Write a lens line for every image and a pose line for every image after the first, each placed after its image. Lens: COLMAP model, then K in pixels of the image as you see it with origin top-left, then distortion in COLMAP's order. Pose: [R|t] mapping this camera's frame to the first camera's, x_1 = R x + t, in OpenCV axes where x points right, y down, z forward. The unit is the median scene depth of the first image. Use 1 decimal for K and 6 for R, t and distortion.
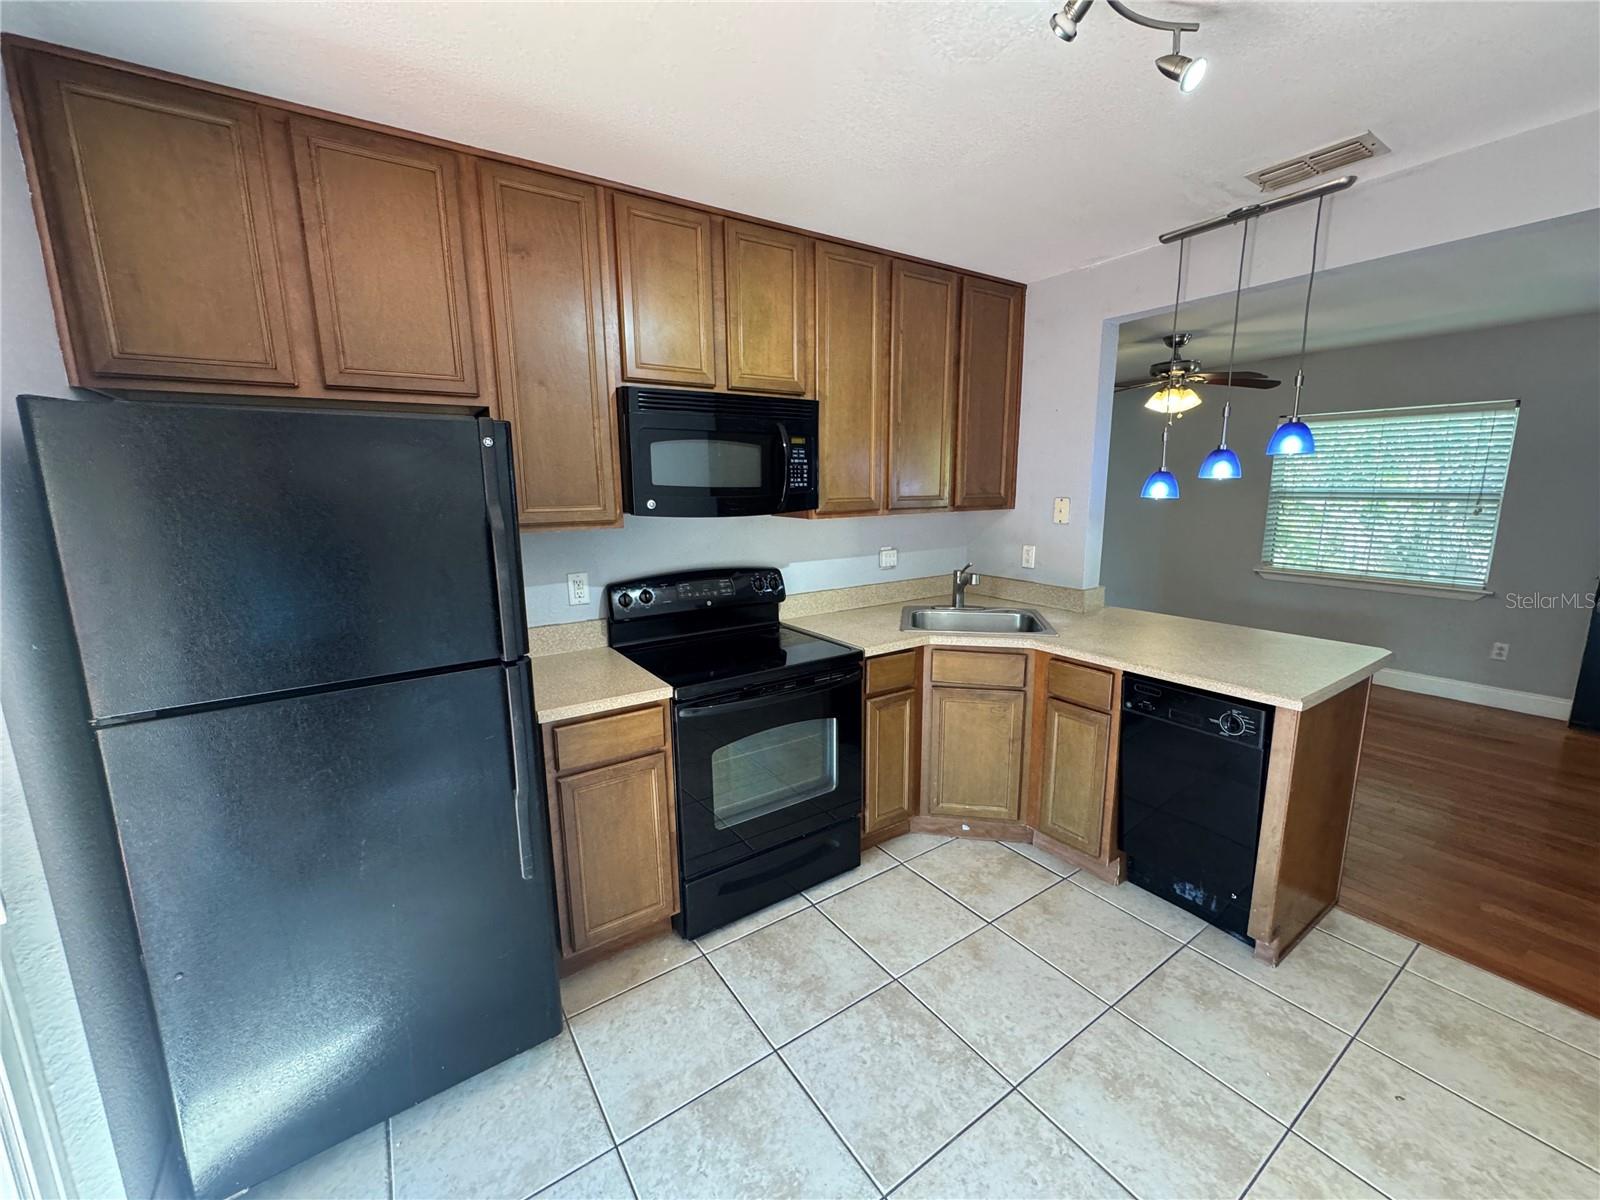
lens RADIAL K [[642.4, 0, 798.7], [0, 642.4, 599.7], [0, 0, 1]] dist [0.000556, 0.000396]
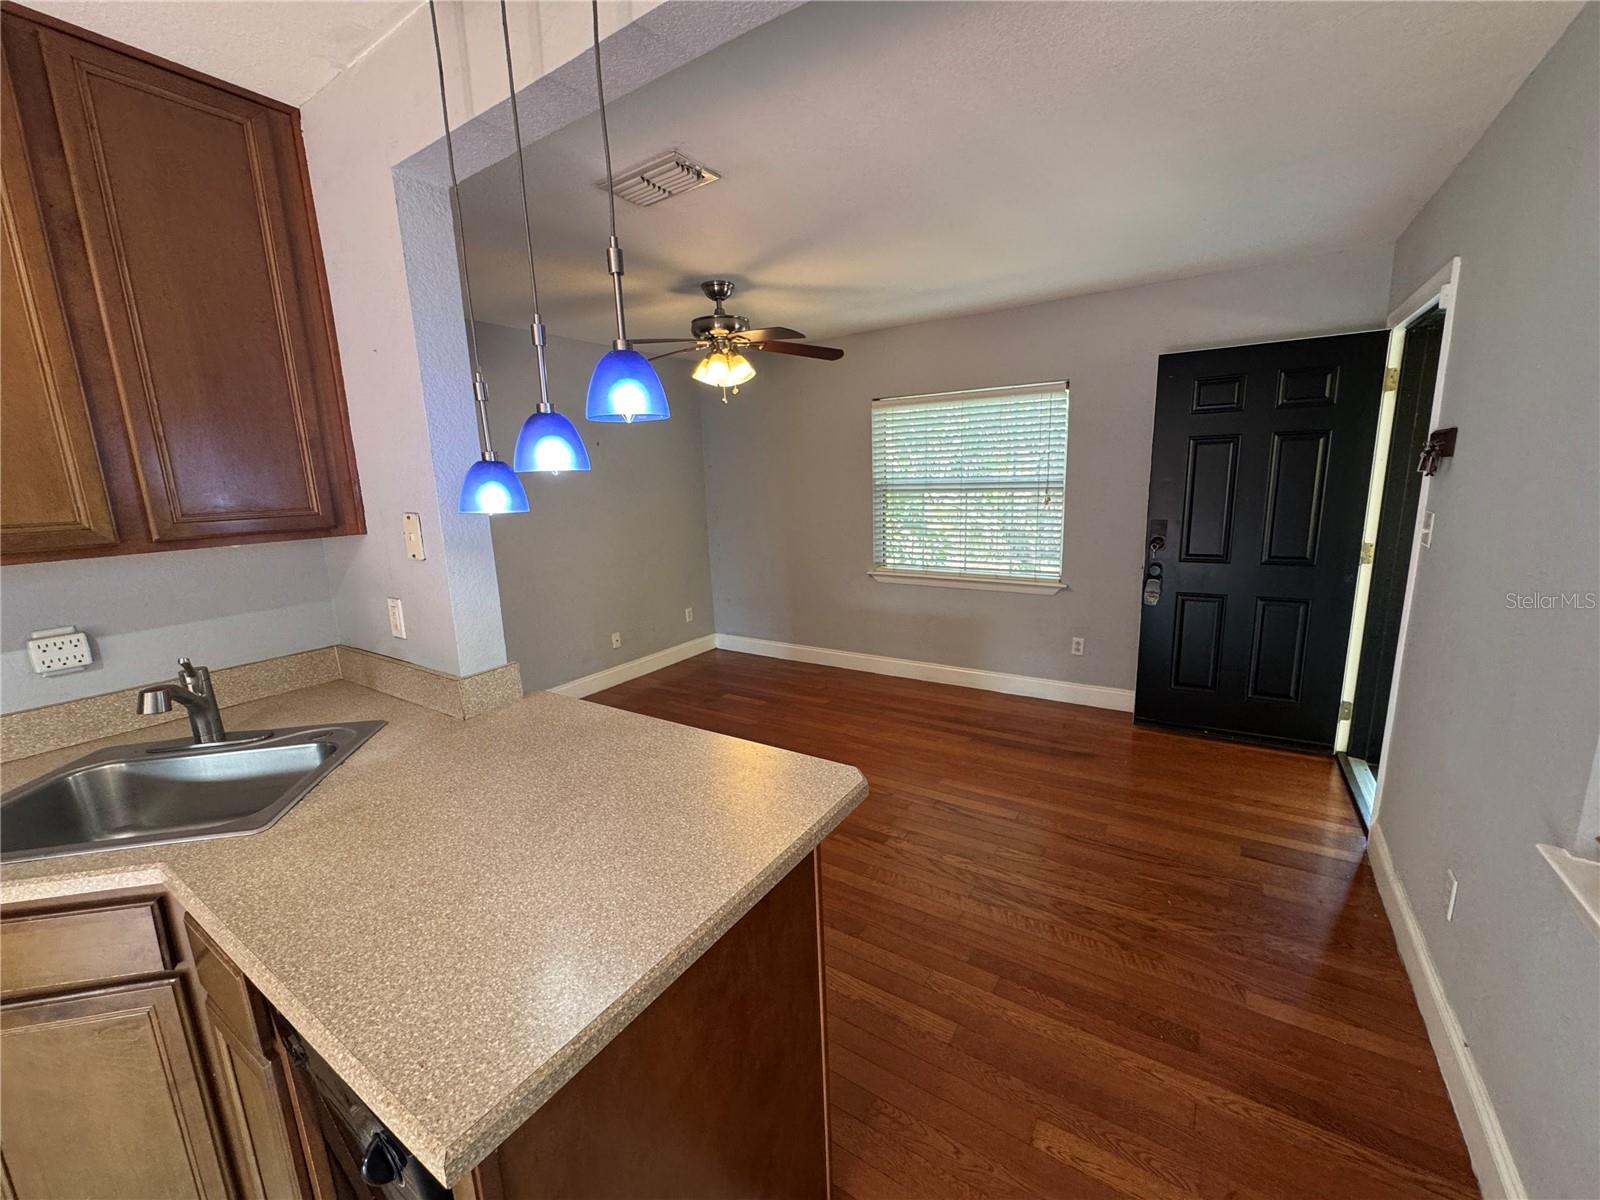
lens RADIAL K [[642.4, 0, 800.5], [0, 642.4, 599.5], [0, 0, 1]] dist [0.000556, 0.000396]
pose [[0.922799, -0.095147, 0.373349, 0.361354], [0.094096, 0.995340, 0.021085, -0.047261], [-0.373615, 0.015674, 0.927451, 0.267341]]
